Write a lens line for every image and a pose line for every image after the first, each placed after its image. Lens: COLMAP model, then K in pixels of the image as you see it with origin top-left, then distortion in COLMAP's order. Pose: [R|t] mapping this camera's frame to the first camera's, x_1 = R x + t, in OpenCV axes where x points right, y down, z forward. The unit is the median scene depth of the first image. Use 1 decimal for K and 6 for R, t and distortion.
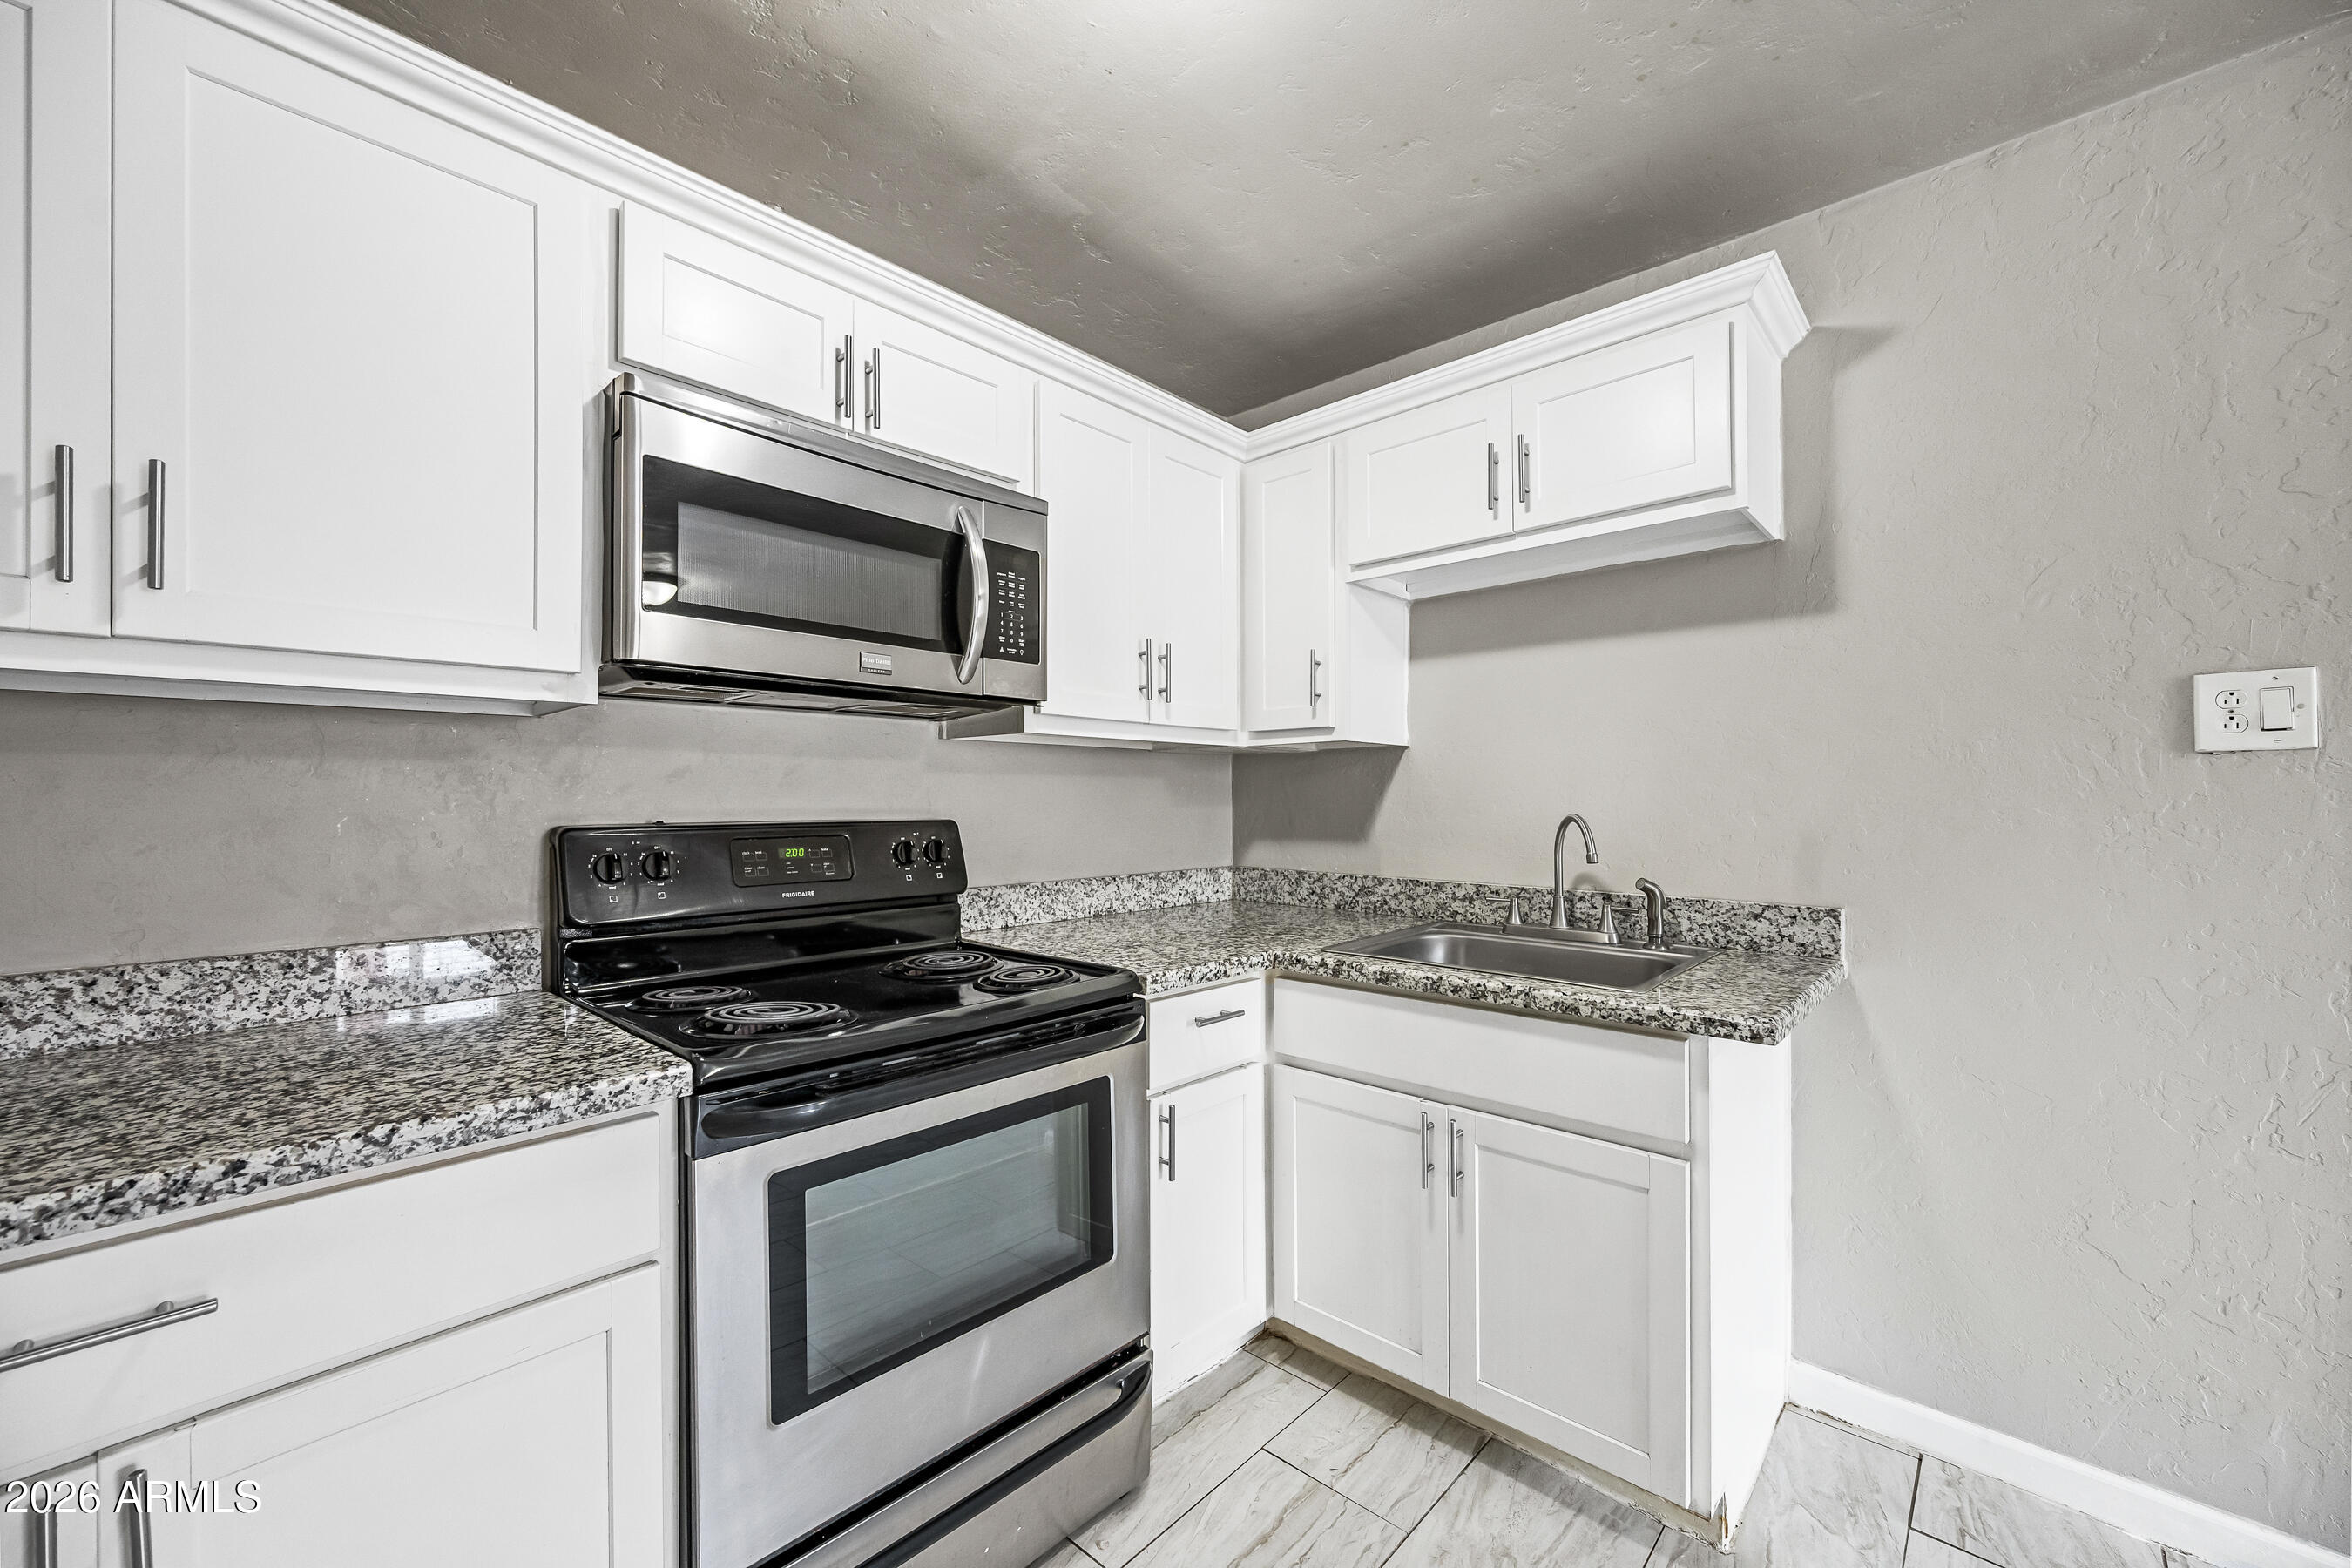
lens RADIAL K [[930.8, 0, 1155.6], [0, 930.8, 787.9], [0, 0, 1]] dist [0.000115, -0.000136]
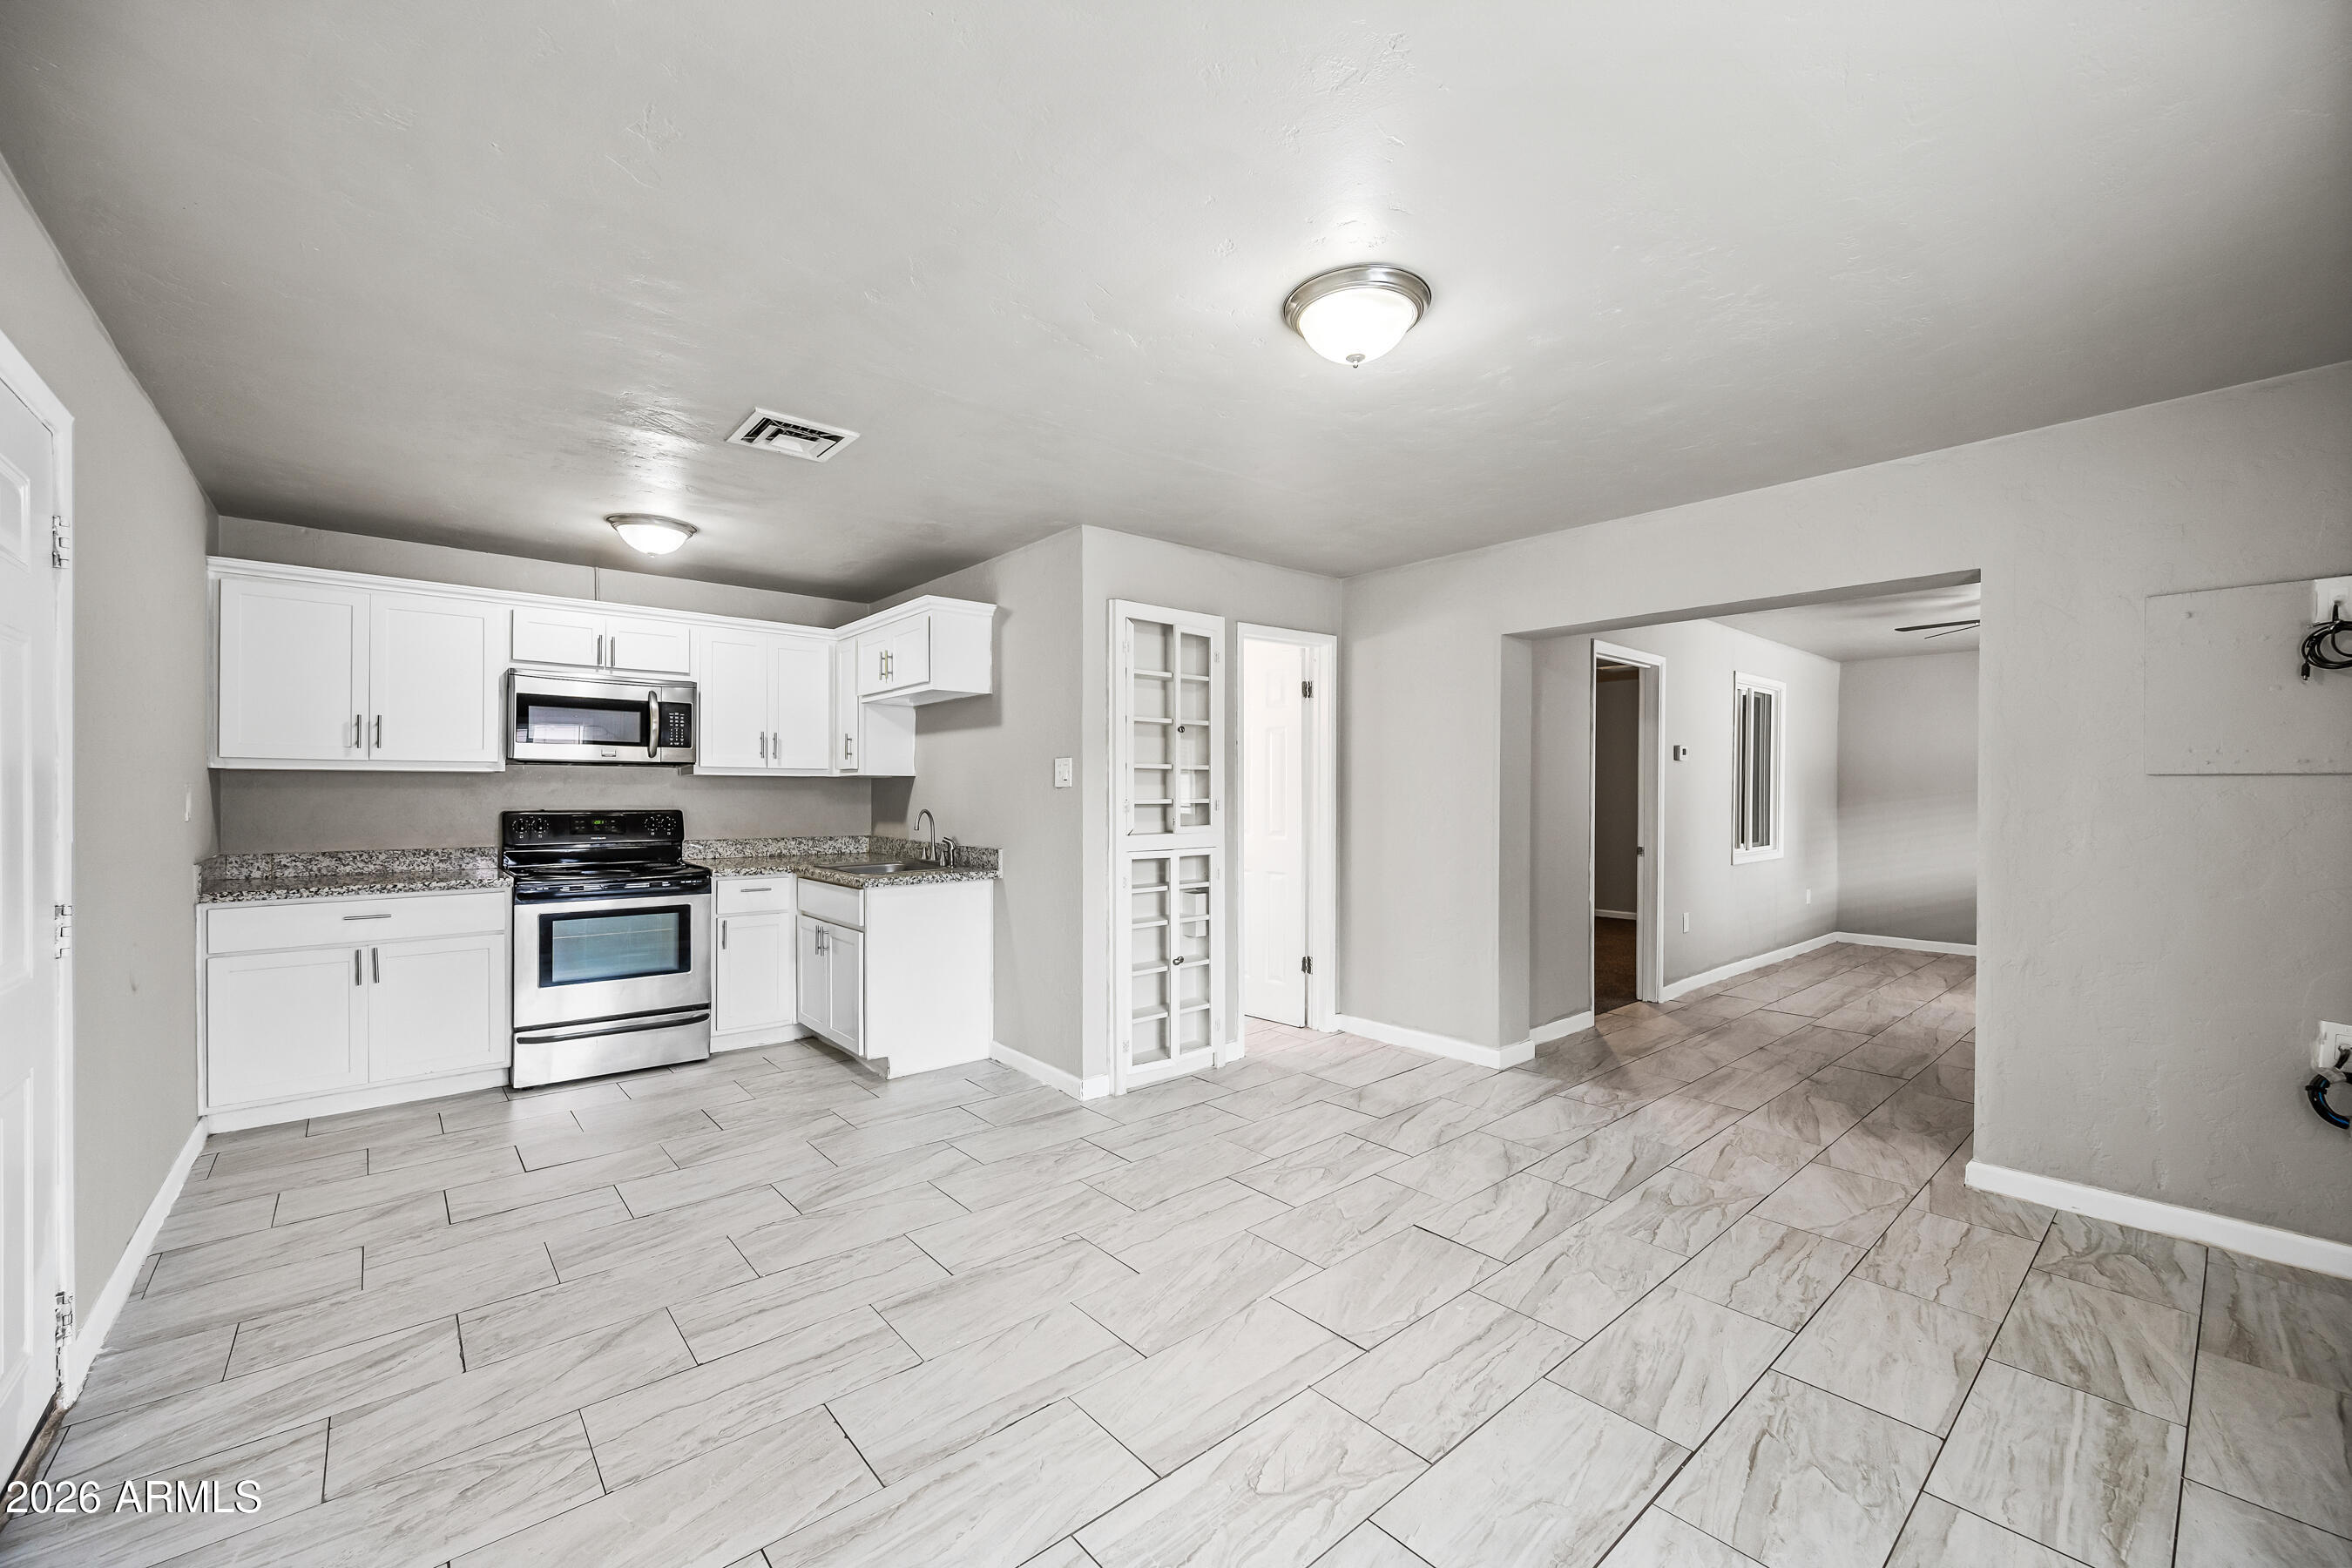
lens RADIAL K [[930.8, 0, 1152.7], [0, 930.8, 779.8], [0, 0, 1]] dist [0.000115, -0.000136]
pose [[0.992550, 0.003127, -0.121794, 1.549610], [-0.003460, 0.999991, -0.002517, -0.049539], [0.121785, 0.002919, 0.992552, -1.465482]]
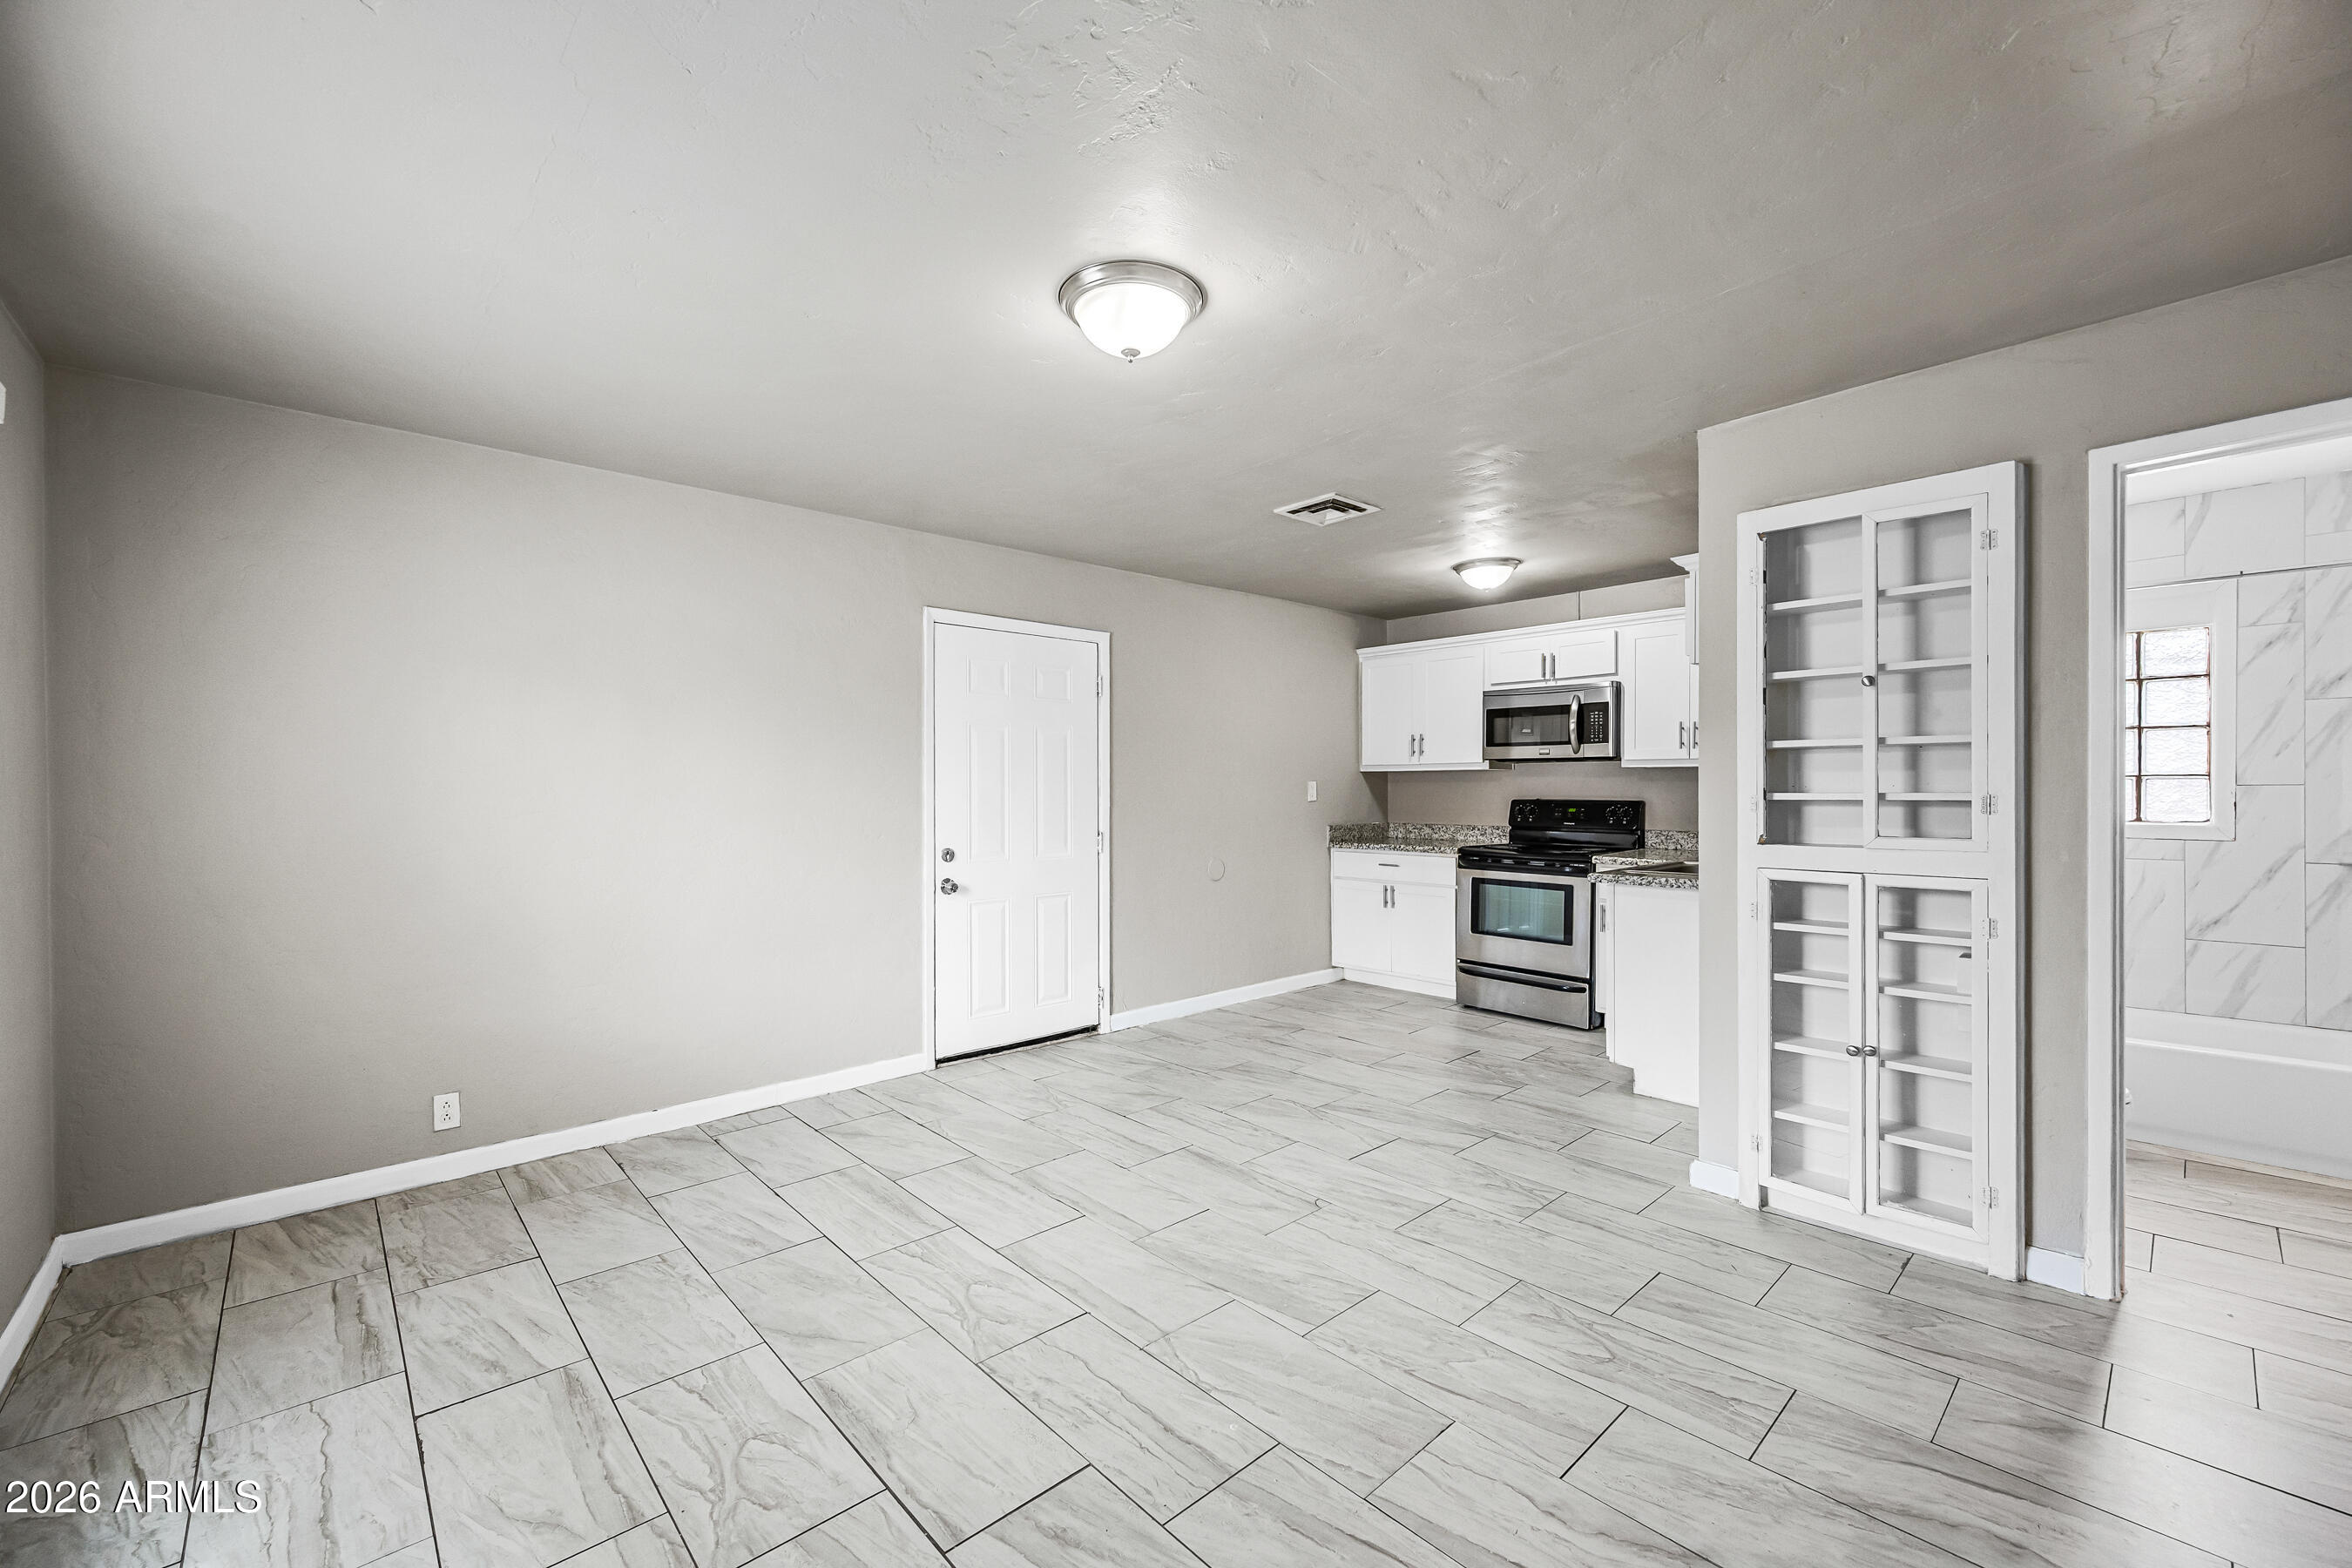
lens RADIAL K [[930.8, 0, 1185.1], [0, 930.8, 794.8], [0, 0, 1]] dist [0.000115, -0.000136]
pose [[-0.064350, 0.013248, -0.997839, 2.896710], [0.017414, 0.999775, 0.012151, -0.039638], [0.997775, -0.016595, -0.064566, -0.052689]]
